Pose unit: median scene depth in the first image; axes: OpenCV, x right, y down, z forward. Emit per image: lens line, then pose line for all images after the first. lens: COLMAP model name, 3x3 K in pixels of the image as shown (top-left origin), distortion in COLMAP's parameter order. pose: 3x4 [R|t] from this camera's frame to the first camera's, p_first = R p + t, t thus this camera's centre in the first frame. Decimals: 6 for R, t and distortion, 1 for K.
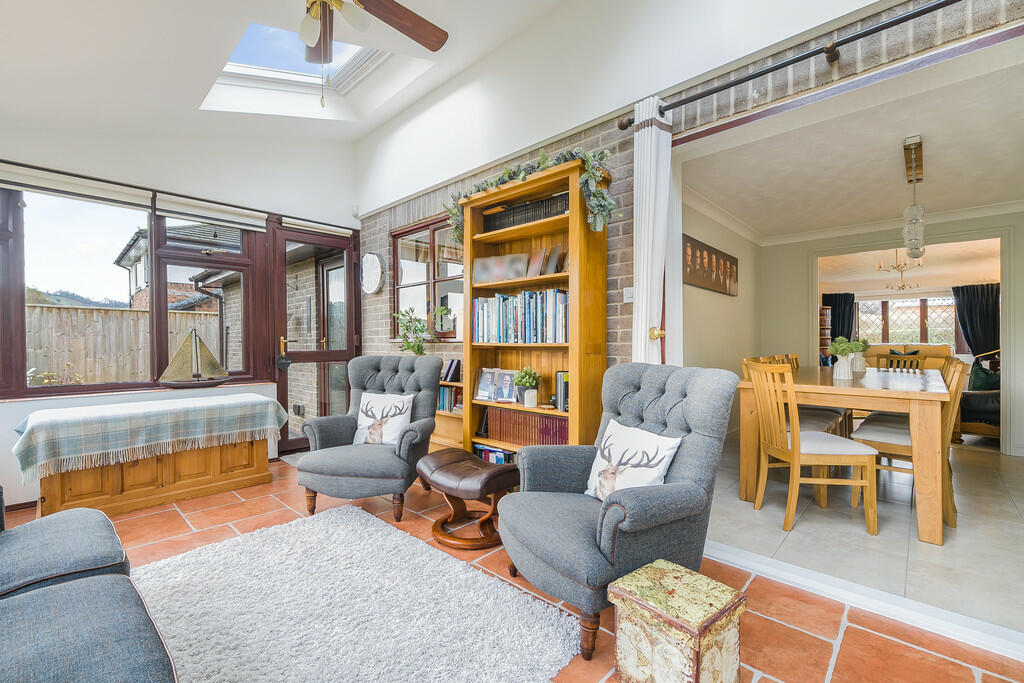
lens RADIAL K [[436.5, 0, 509.7], [0, 436.5, 341.6], [0, 0, 1]] dist [0.000484, -0.000112]
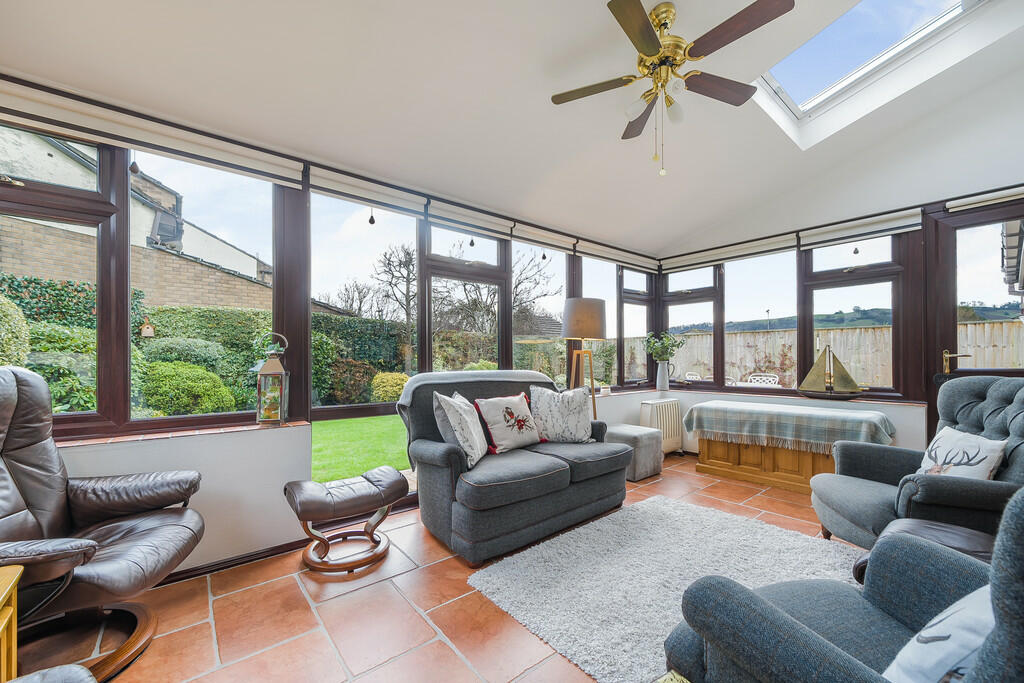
lens RADIAL K [[410.3, 0, 495.7], [0, 410.3, 360.1], [0, 0, 1]] dist [-0.008372, -0.000168]
pose [[-0.142370, 0.005618, -0.989798, 0.488374], [0.001889, 0.999984, 0.005404, 0.001226], [0.989812, -0.001101, -0.142378, 0.393110]]
